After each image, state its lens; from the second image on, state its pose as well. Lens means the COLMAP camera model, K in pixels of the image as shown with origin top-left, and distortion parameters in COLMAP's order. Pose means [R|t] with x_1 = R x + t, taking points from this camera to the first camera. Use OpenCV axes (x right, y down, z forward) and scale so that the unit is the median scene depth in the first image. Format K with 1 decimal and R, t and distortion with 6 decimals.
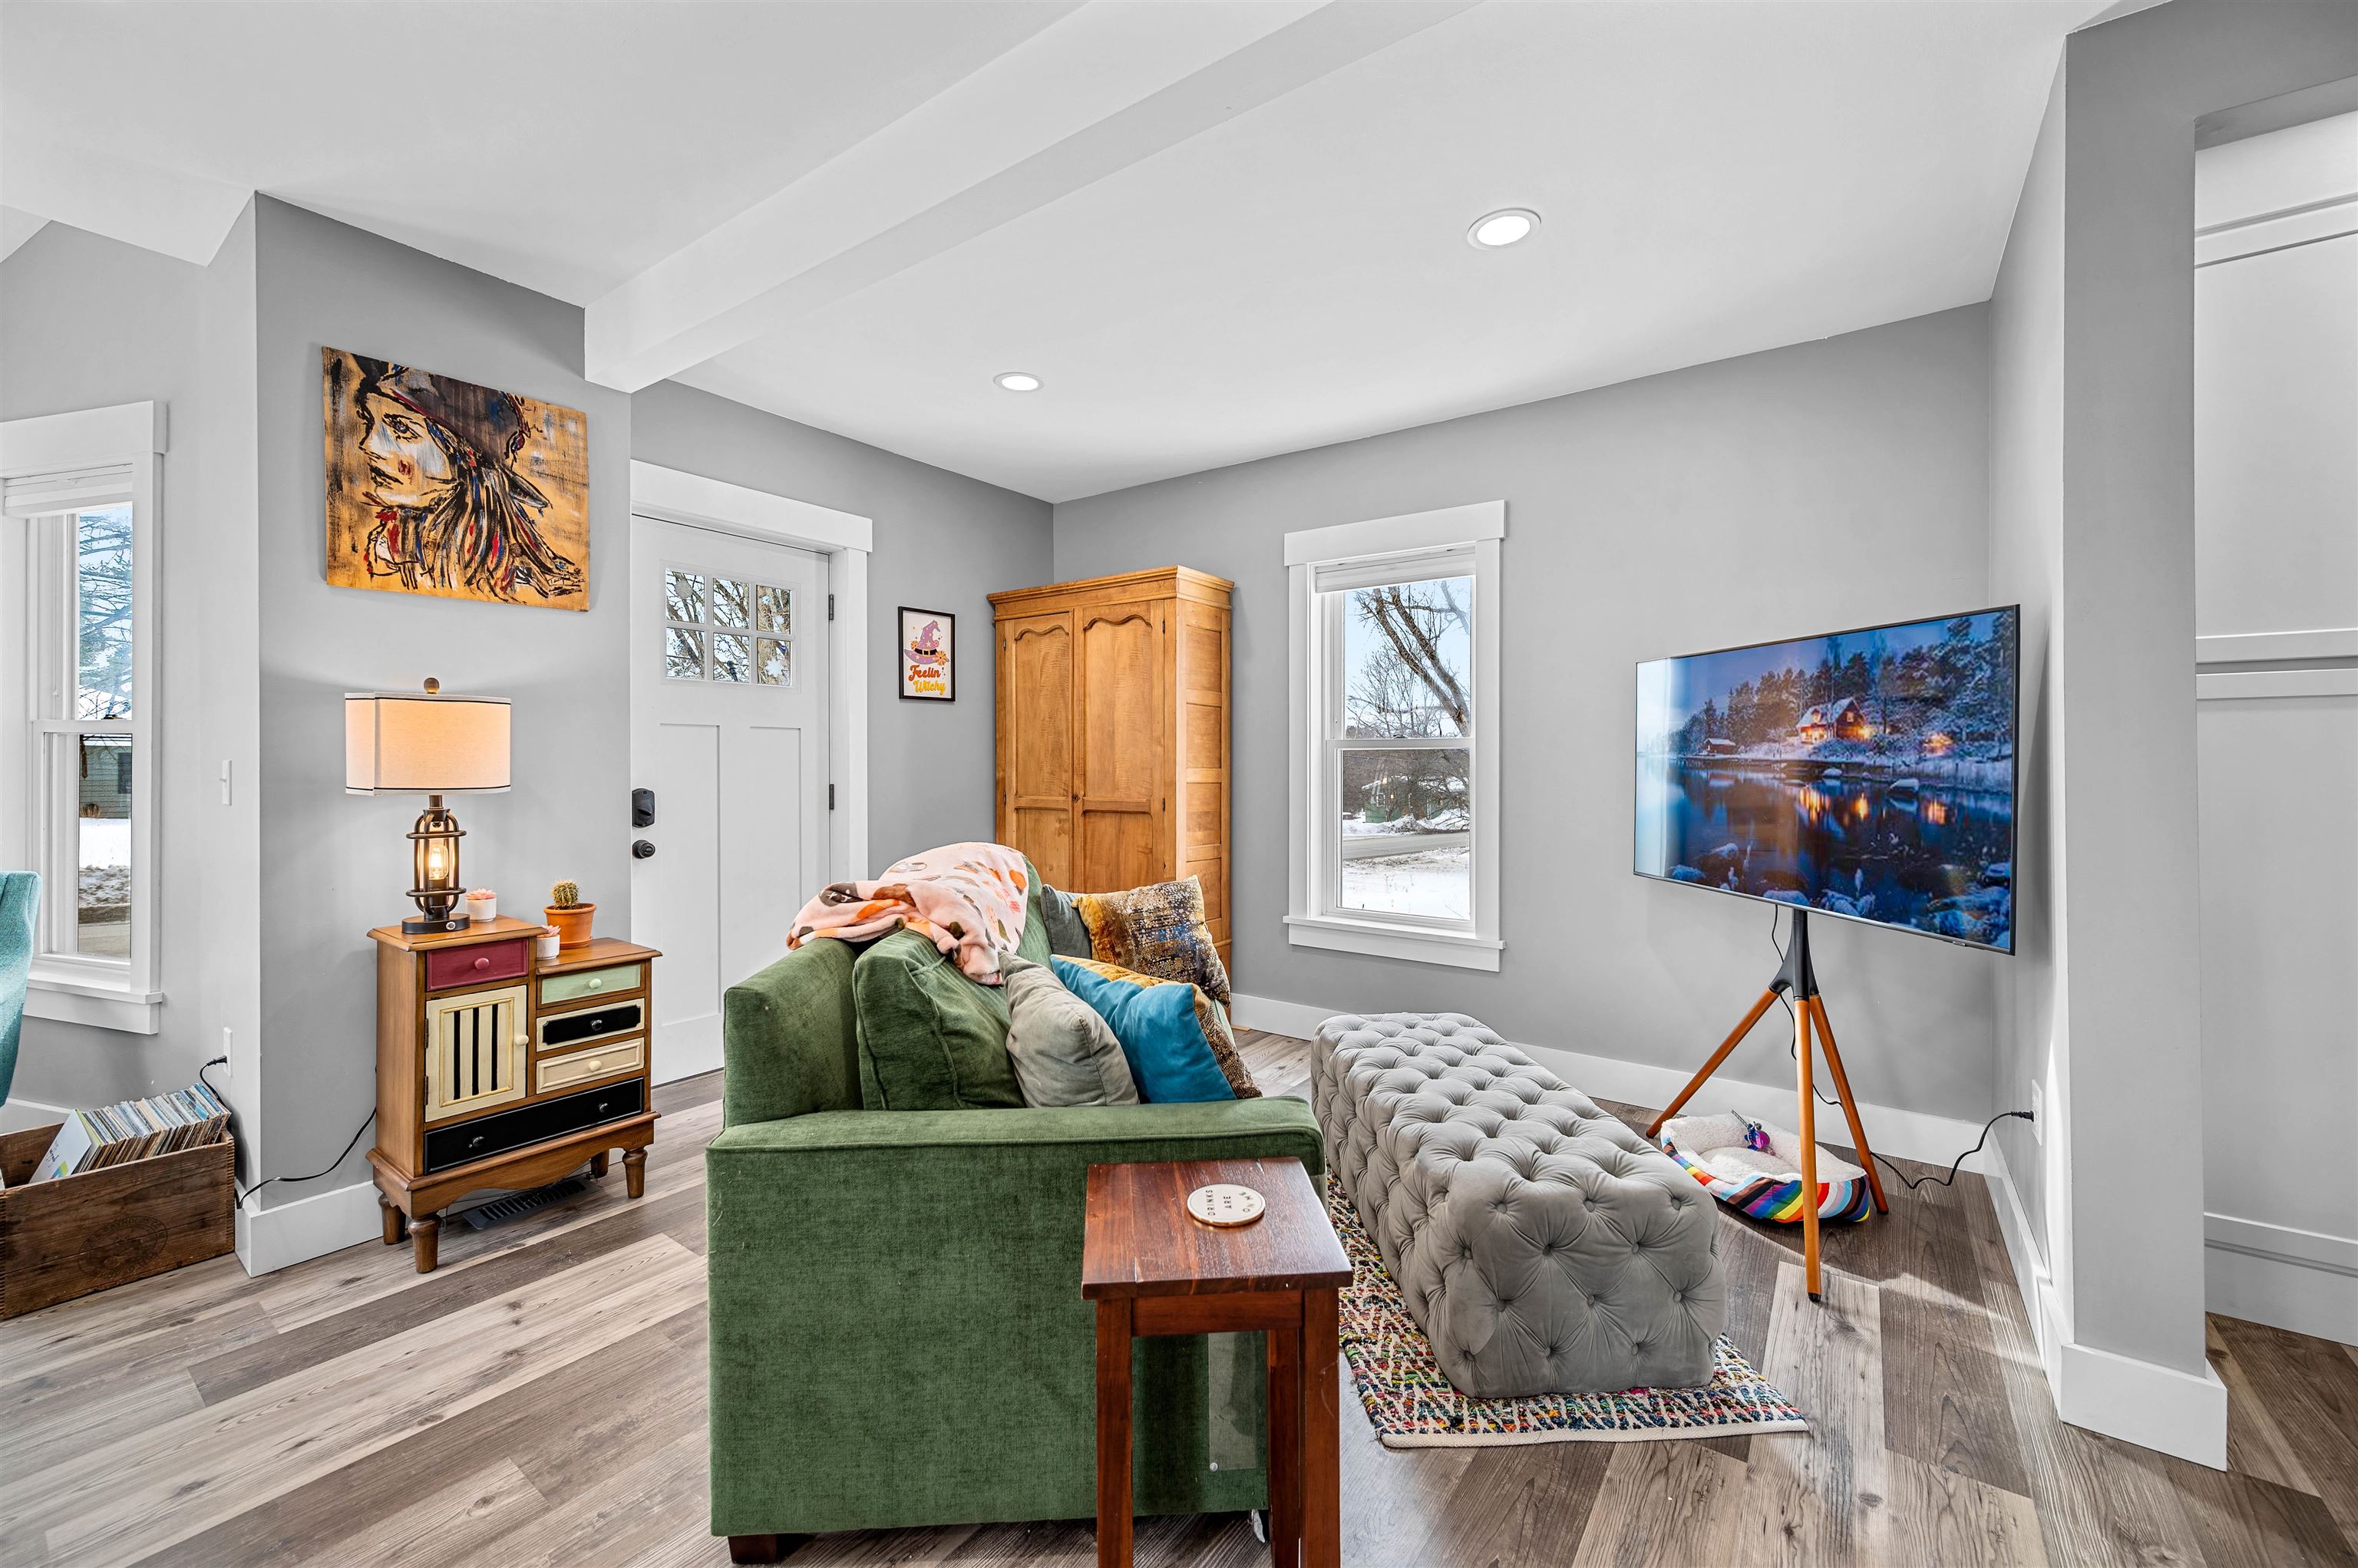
lens RADIAL K [[947.5, 0, 1175.8], [0, 947.5, 762.7], [0, 0, 1]] dist [-0.001814, 0.000090]
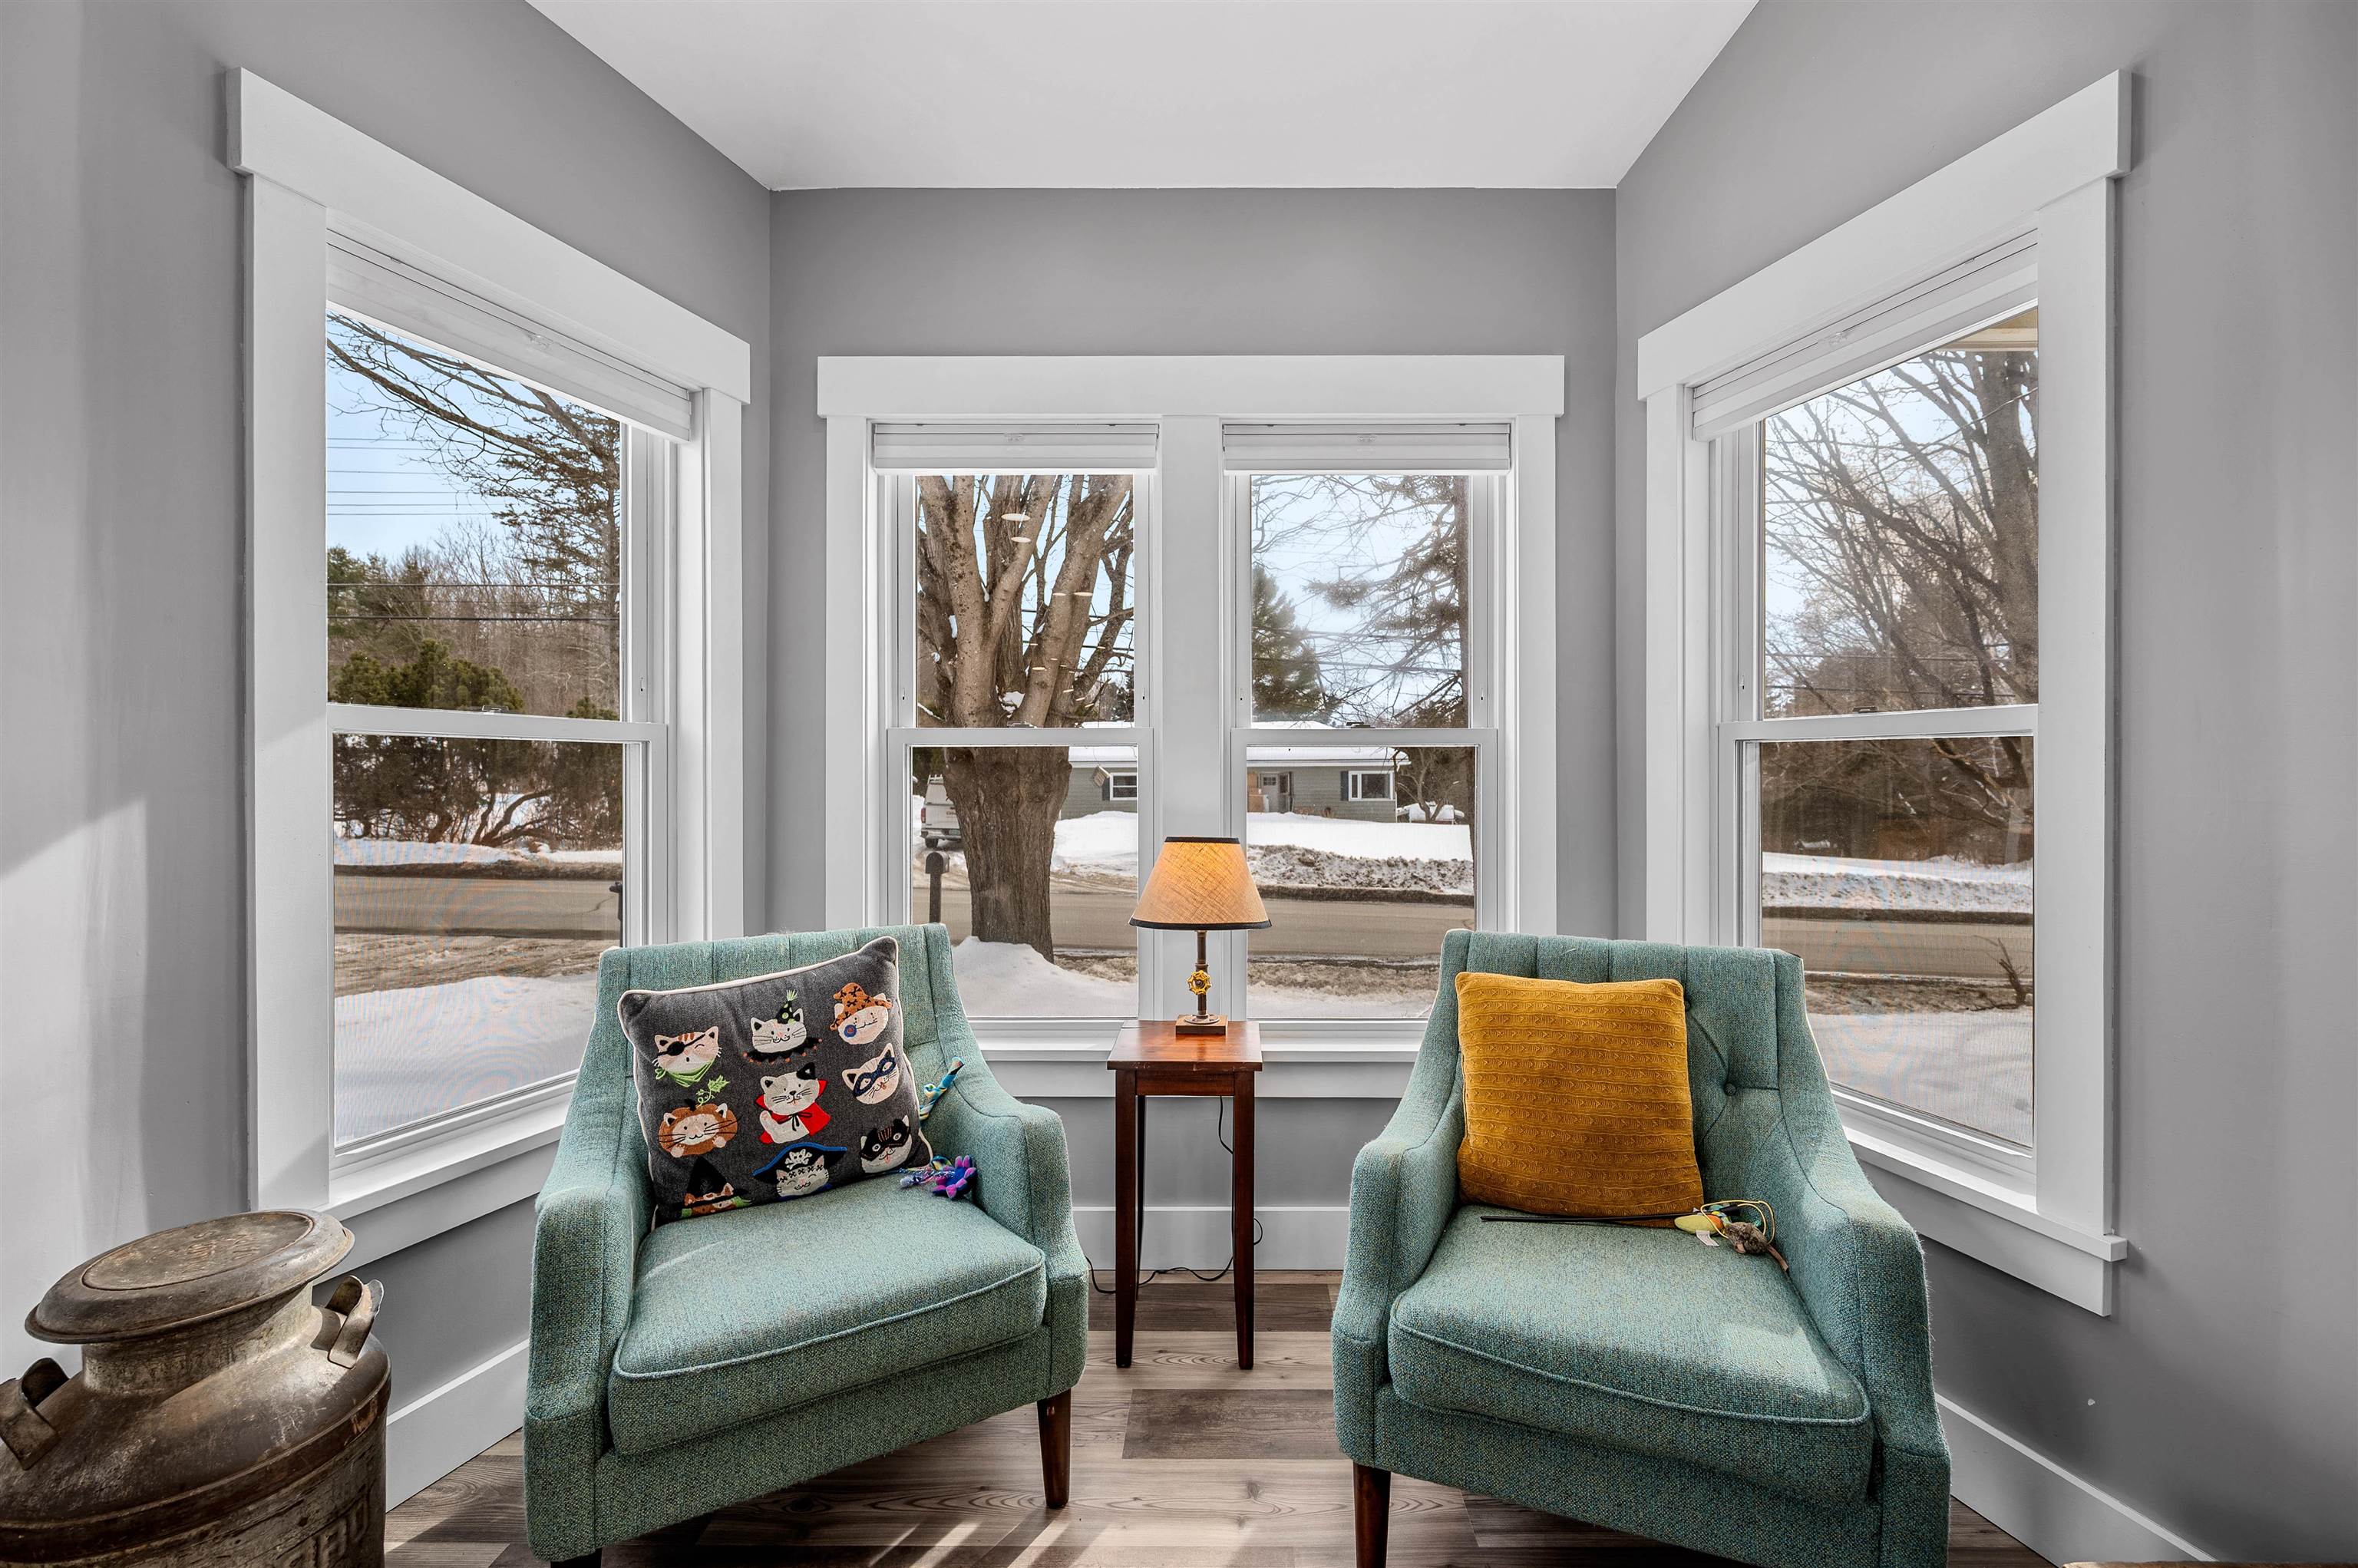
lens RADIAL K [[947.5, 0, 1200.0], [0, 947.5, 767.1], [0, 0, 1]] dist [-0.001814, 0.000090]
pose [[0.580677, -0.013577, -0.814021, -1.109122], [0.006132, 0.999906, -0.012302, -0.008167], [0.814111, 0.002152, 0.580706, 0.356435]]
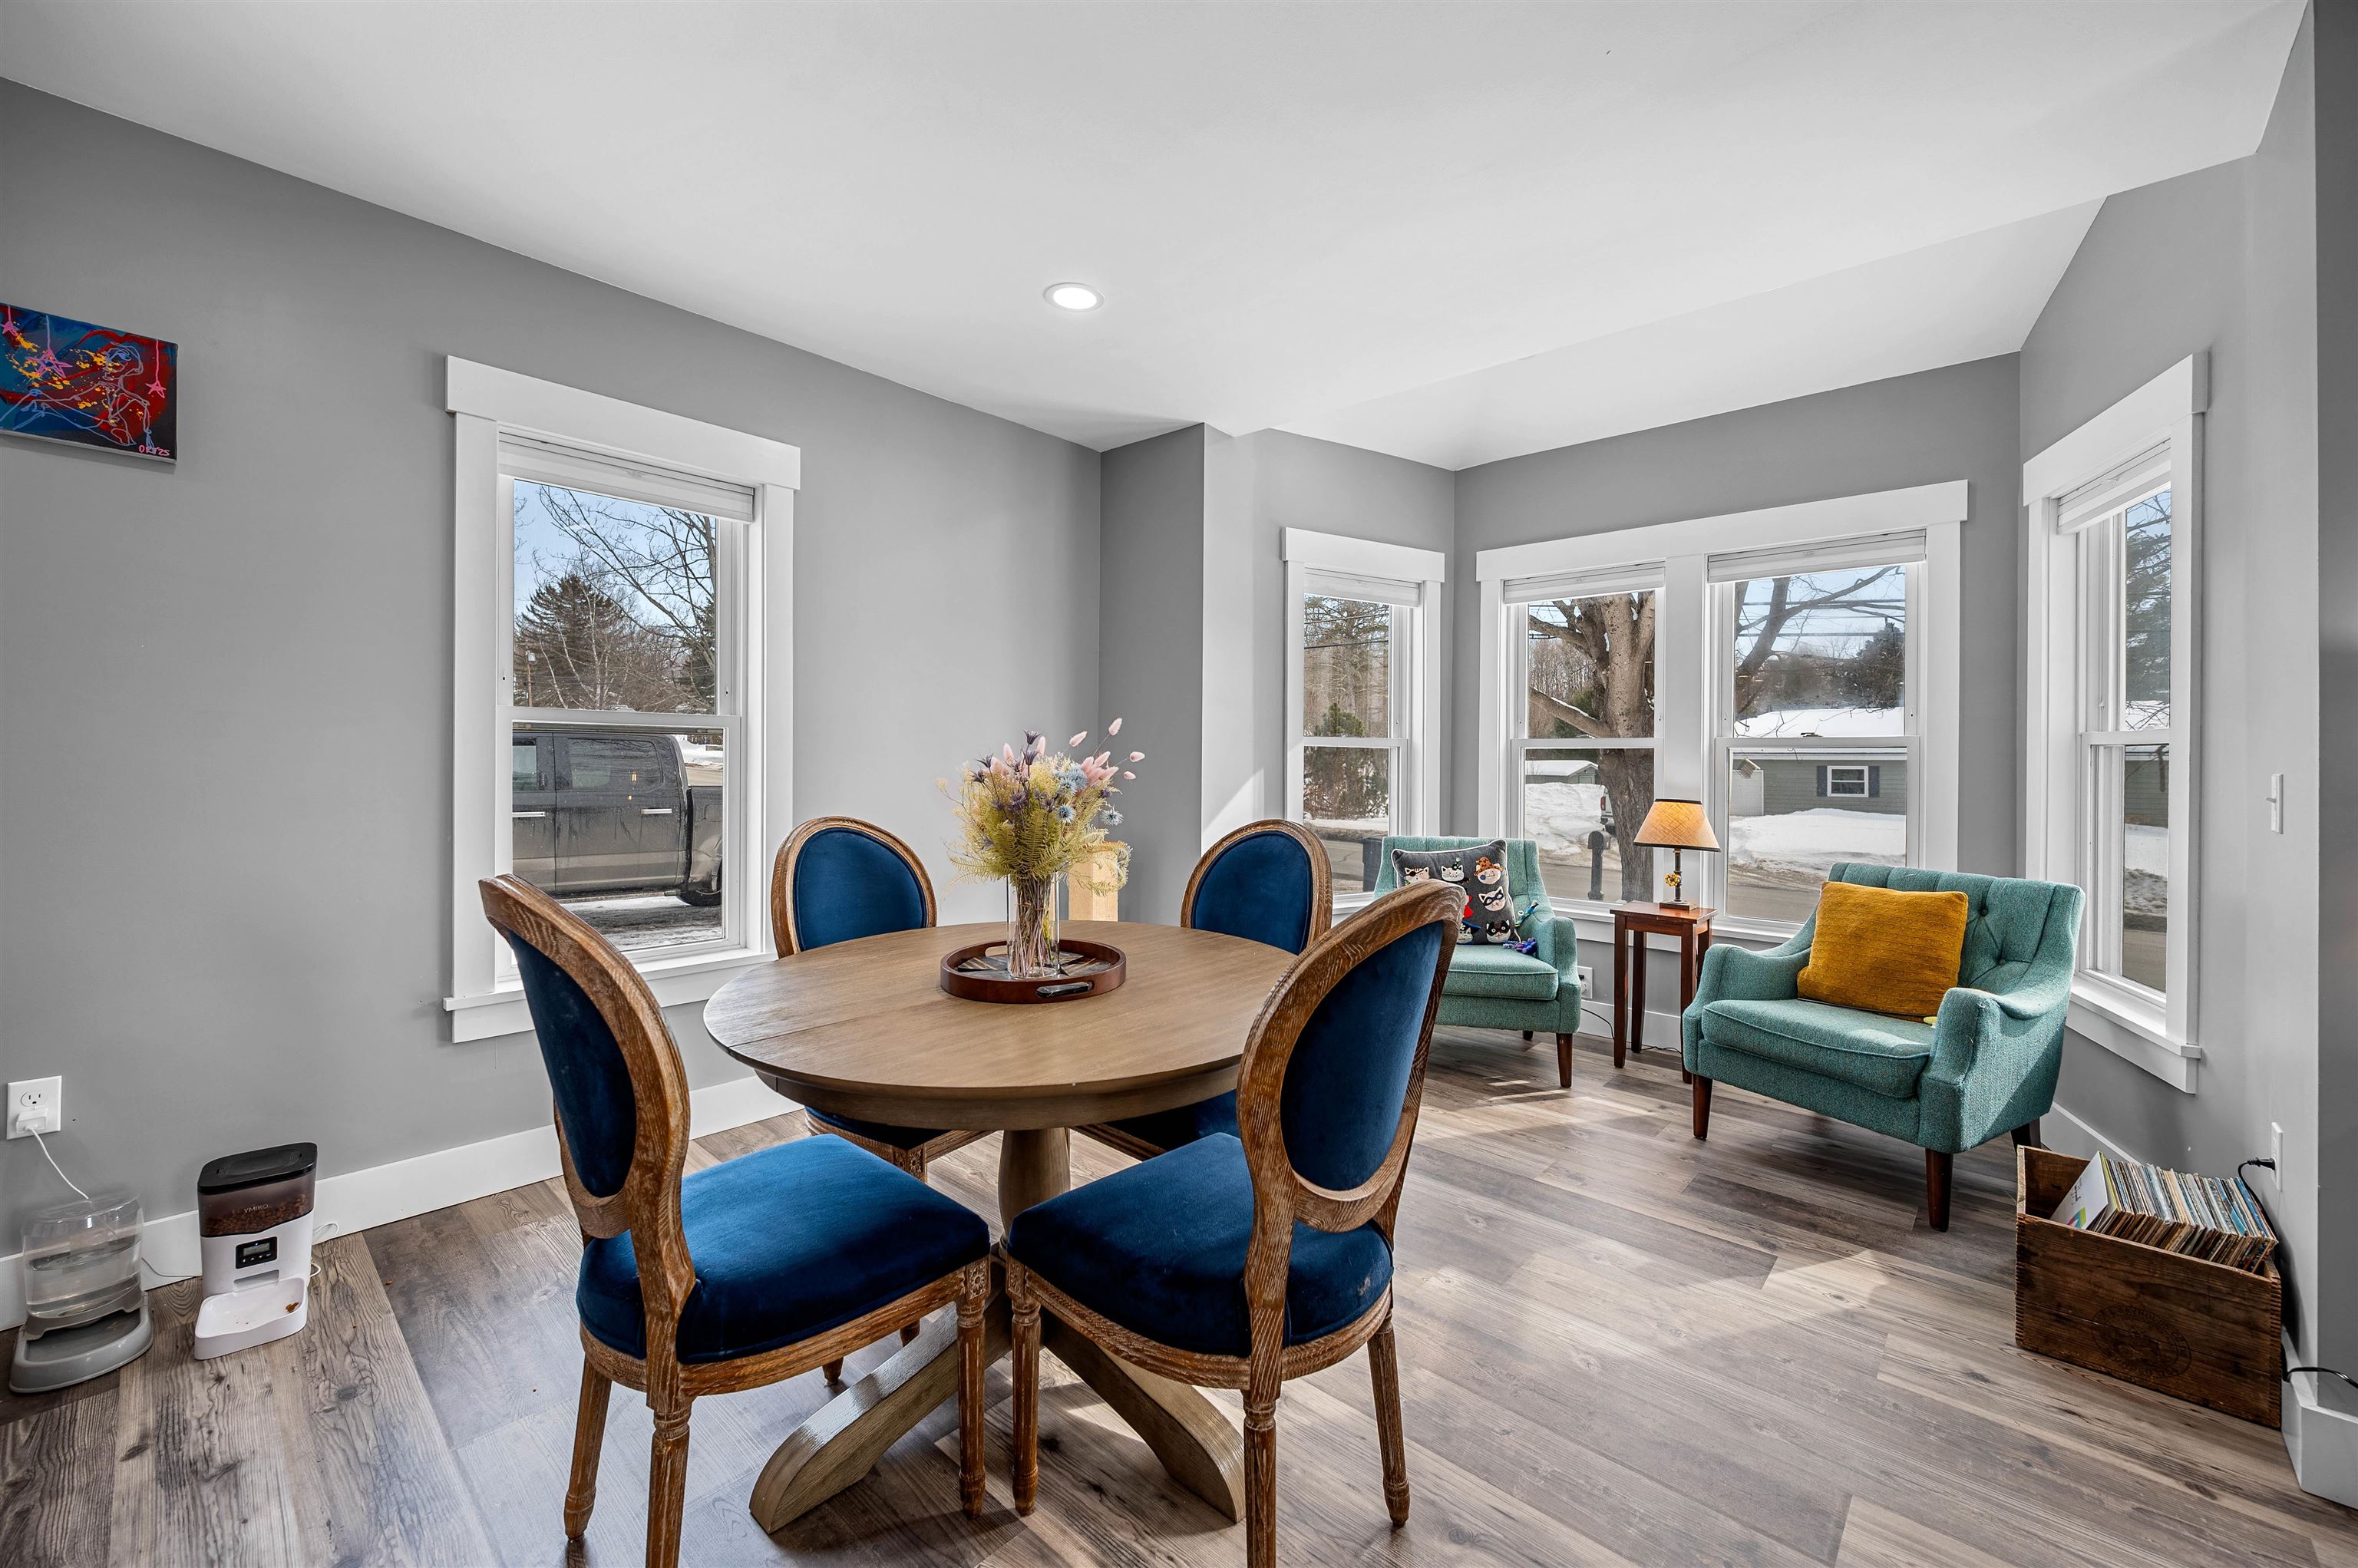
lens RADIAL K [[947.5, 0, 1188.0], [0, 947.5, 764.4], [0, 0, 1]] dist [-0.001814, 0.000090]
pose [[-0.095625, -0.004706, -0.995406, -0.165951], [-0.008789, 0.999954, -0.003883, 0.000603], [0.995379, 0.008377, -0.095662, 0.206377]]
